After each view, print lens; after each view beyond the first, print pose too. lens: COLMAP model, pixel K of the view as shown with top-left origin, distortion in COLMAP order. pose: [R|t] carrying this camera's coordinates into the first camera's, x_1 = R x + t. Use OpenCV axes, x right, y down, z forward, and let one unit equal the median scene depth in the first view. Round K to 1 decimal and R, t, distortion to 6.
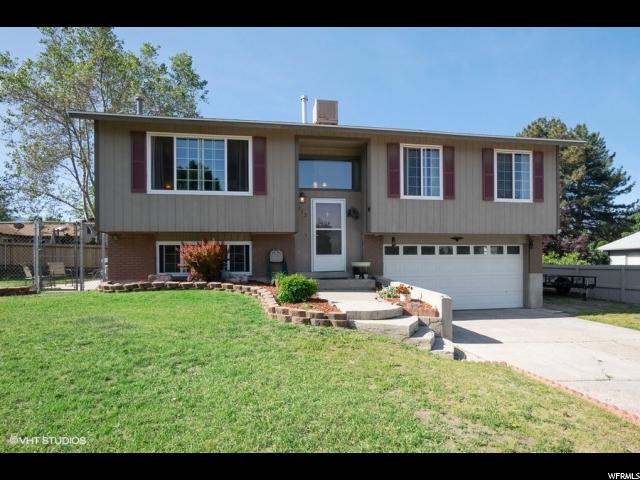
lens RADIAL K [[311.8, 0, 320.0], [0, 311.8, 240.0], [0, 0, 1]] dist [-0.006036, -0.000513]
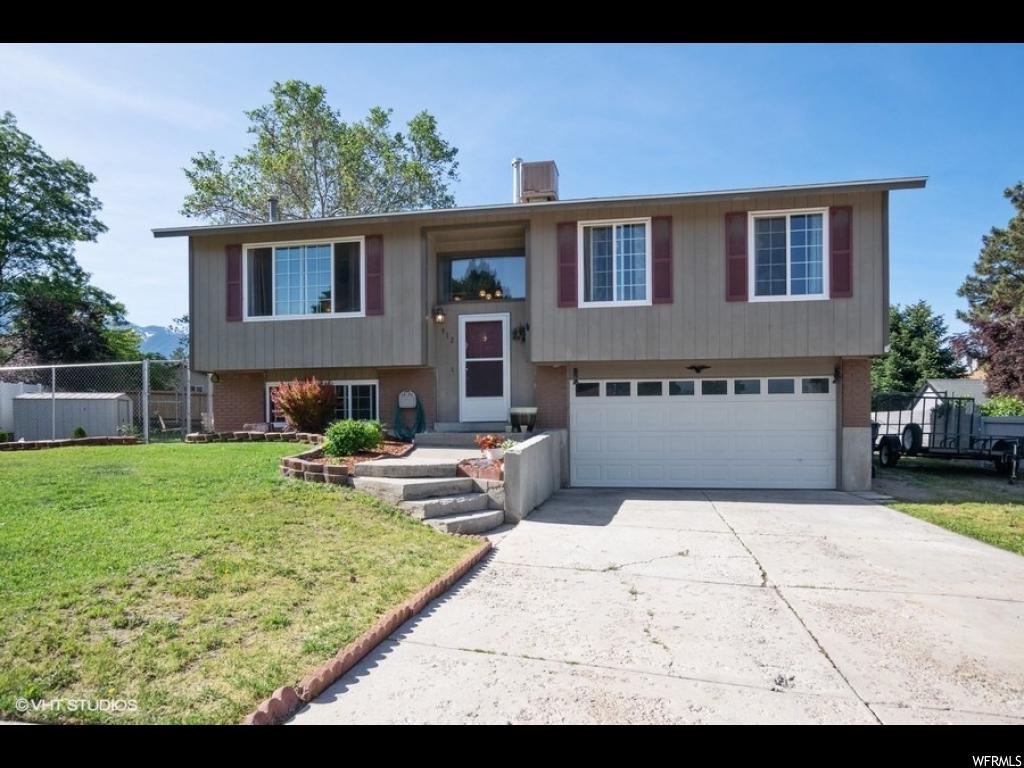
lens RADIAL K [[498.8, 0, 512.0], [0, 498.8, 384.0], [0, 0, 1]] dist [-0.006036, -0.000513]
pose [[0.957931, -0.019419, -0.286342, 0.407976], [0.020054, 0.999799, -0.000713, 0.021675], [0.286299, -0.005059, 0.958127, -0.021545]]
